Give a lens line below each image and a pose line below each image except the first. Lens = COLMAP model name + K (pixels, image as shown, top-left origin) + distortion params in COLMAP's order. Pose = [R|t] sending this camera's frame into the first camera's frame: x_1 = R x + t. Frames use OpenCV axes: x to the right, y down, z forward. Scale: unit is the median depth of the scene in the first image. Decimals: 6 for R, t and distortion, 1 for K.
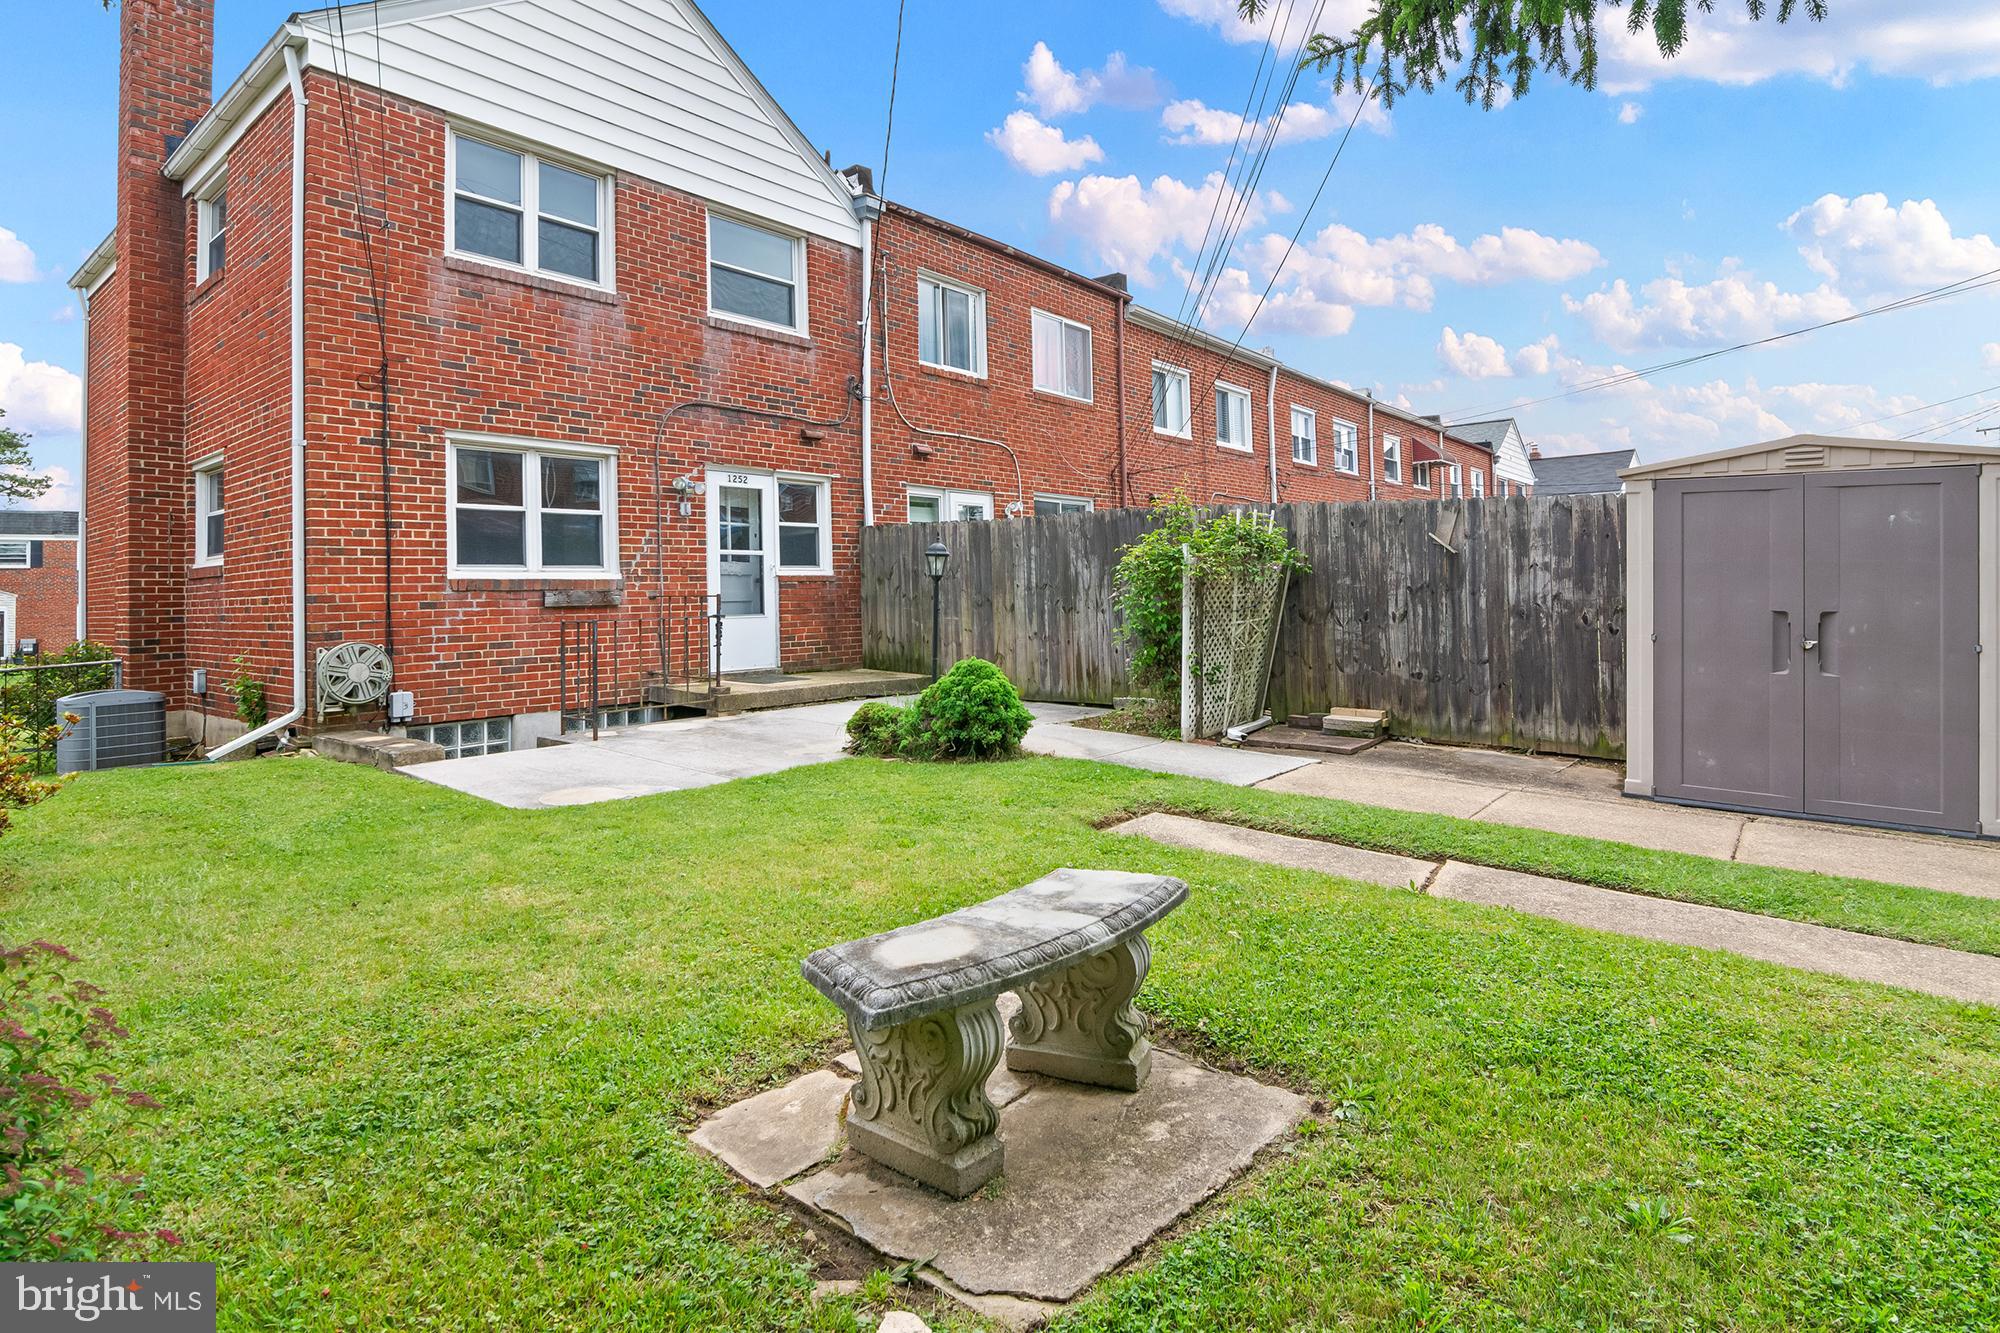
lens RADIAL K [[1011.1, 0, 991.4], [0, 1011.1, 577.7], [0, 0, 1]] dist [-0.001519, -0.006201]
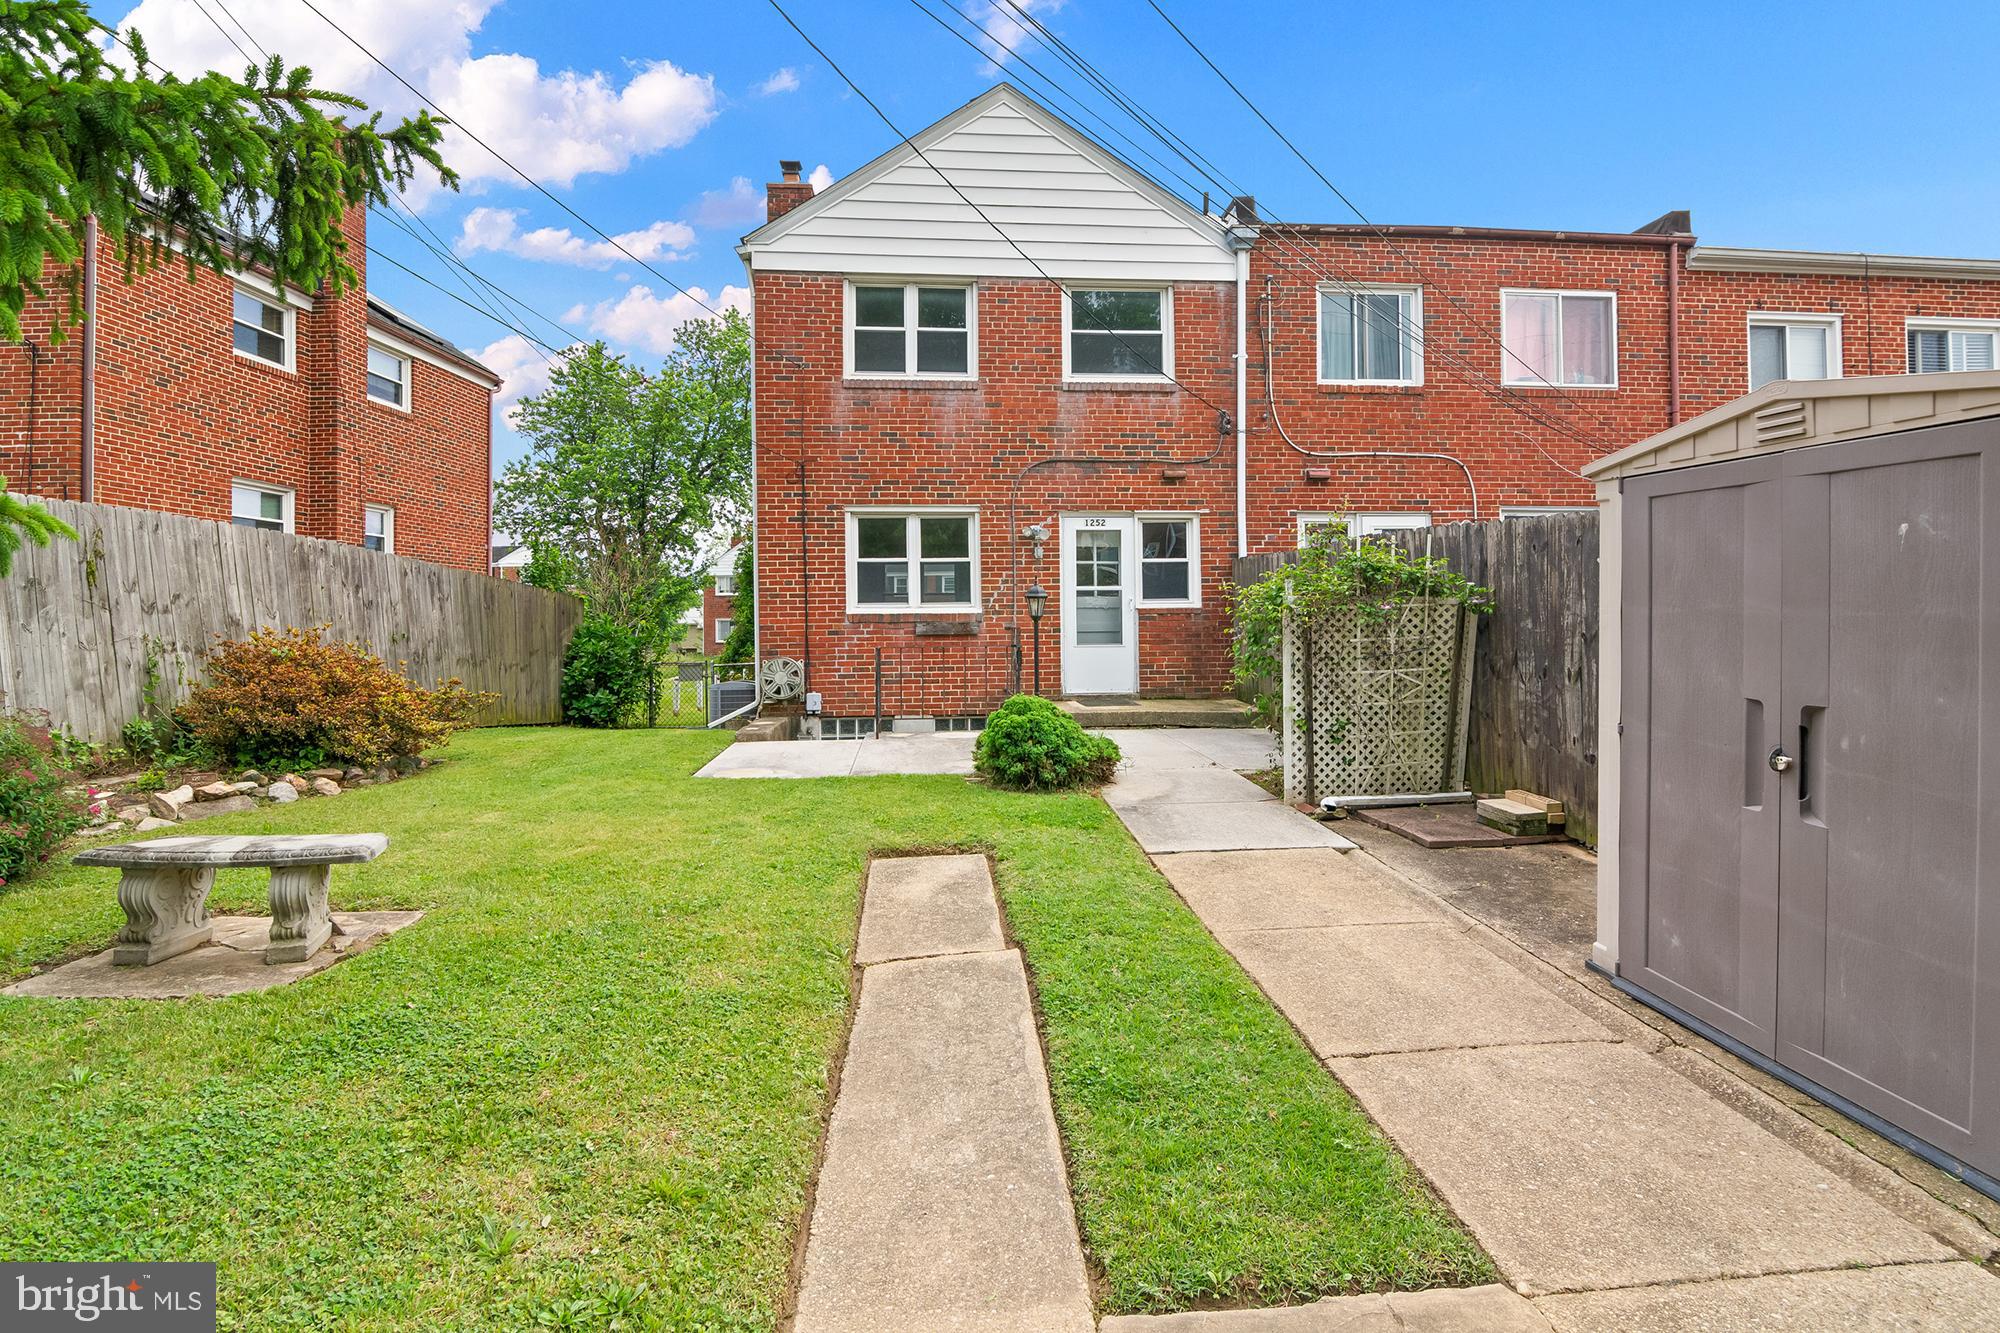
lens RADIAL K [[973.7, 0, 1005.1], [0, 973.7, 628.6], [0, 0, 1]] dist [0.003419, -0.012052]
pose [[0.709850, 0.015810, -0.704176, 0.457681], [0.007334, 0.999528, 0.029835, -0.013759], [0.704315, -0.026343, 0.709399, 0.168622]]
